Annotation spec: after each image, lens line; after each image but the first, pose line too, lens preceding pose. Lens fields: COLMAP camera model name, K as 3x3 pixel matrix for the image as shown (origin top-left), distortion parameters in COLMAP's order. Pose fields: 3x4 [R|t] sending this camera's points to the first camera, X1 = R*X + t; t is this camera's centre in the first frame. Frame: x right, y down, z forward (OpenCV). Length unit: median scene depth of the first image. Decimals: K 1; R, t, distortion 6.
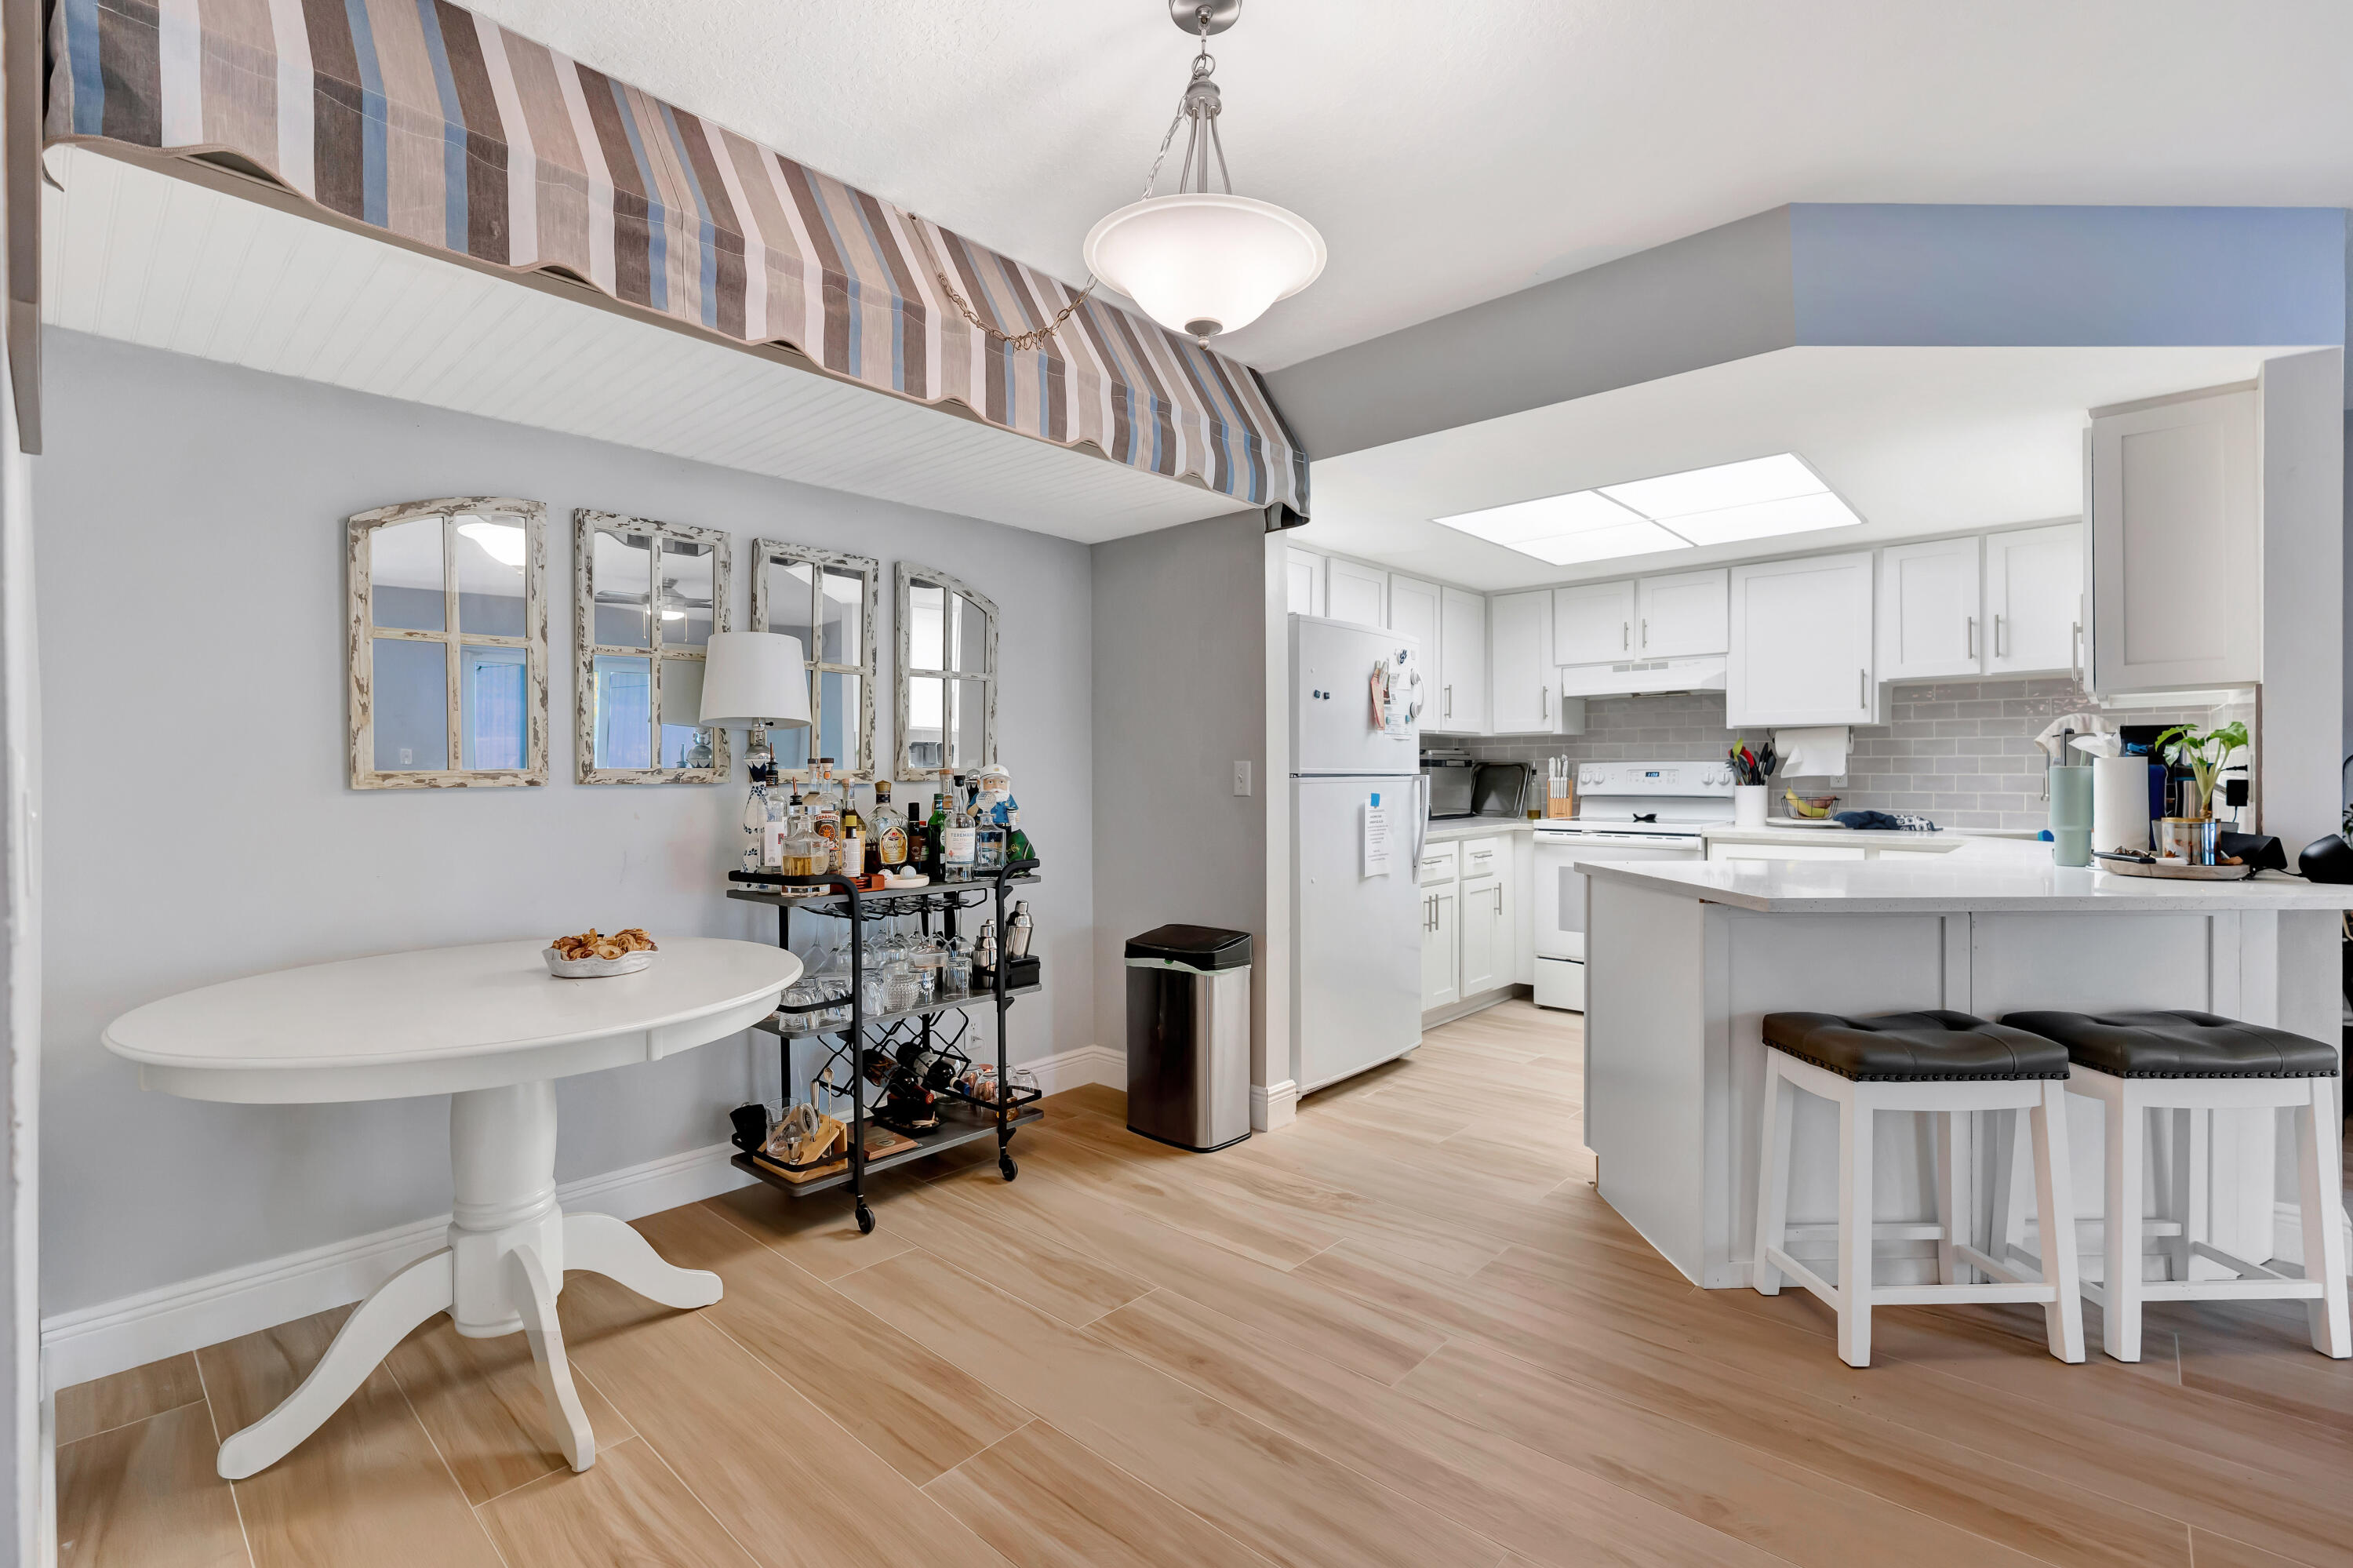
lens RADIAL K [[1053.0, 0, 1175.1], [0, 1053.0, 776.1], [0, 0, 1]] dist [-0.005814, 0.001240]
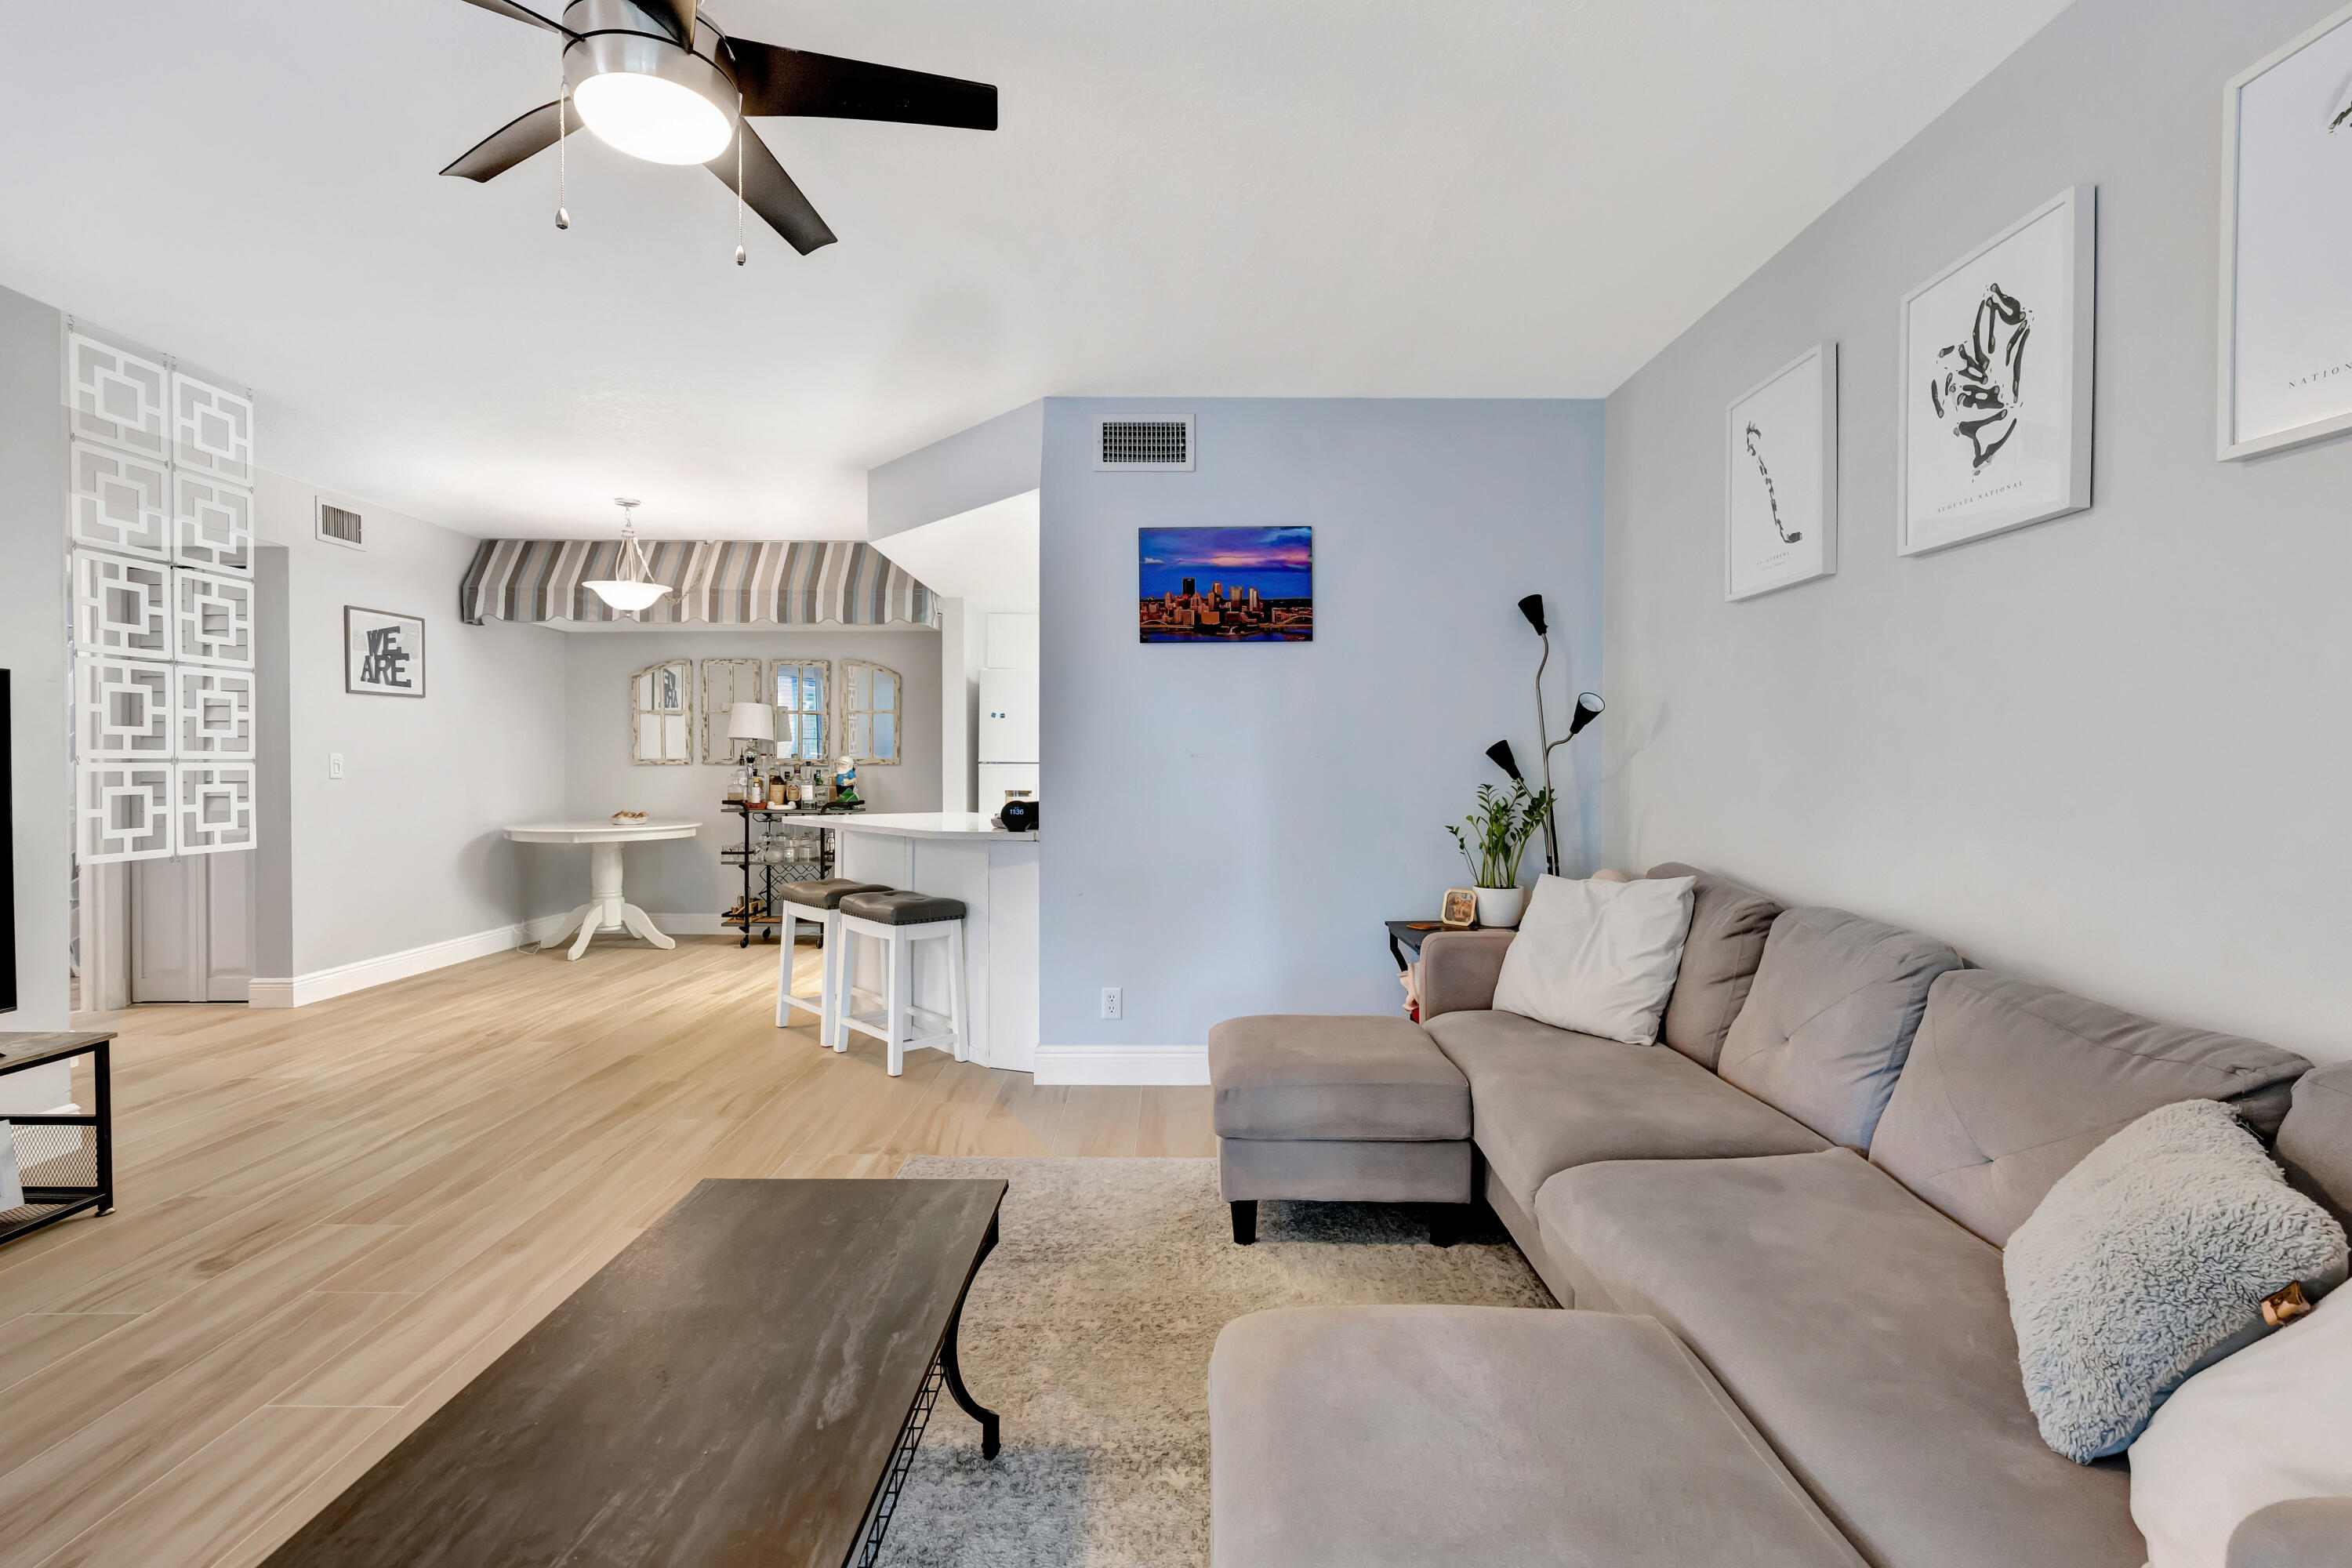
lens RADIAL K [[1068.5, 0, 1175.3], [0, 1068.5, 776.5], [0, 0, 1]] dist [-0.008491, 0.004759]
pose [[0.673428, 0.015179, -0.739097, 1.633883], [-0.009488, 0.999884, 0.011890, -0.002320], [0.739192, -0.000994, 0.673494, 0.054314]]
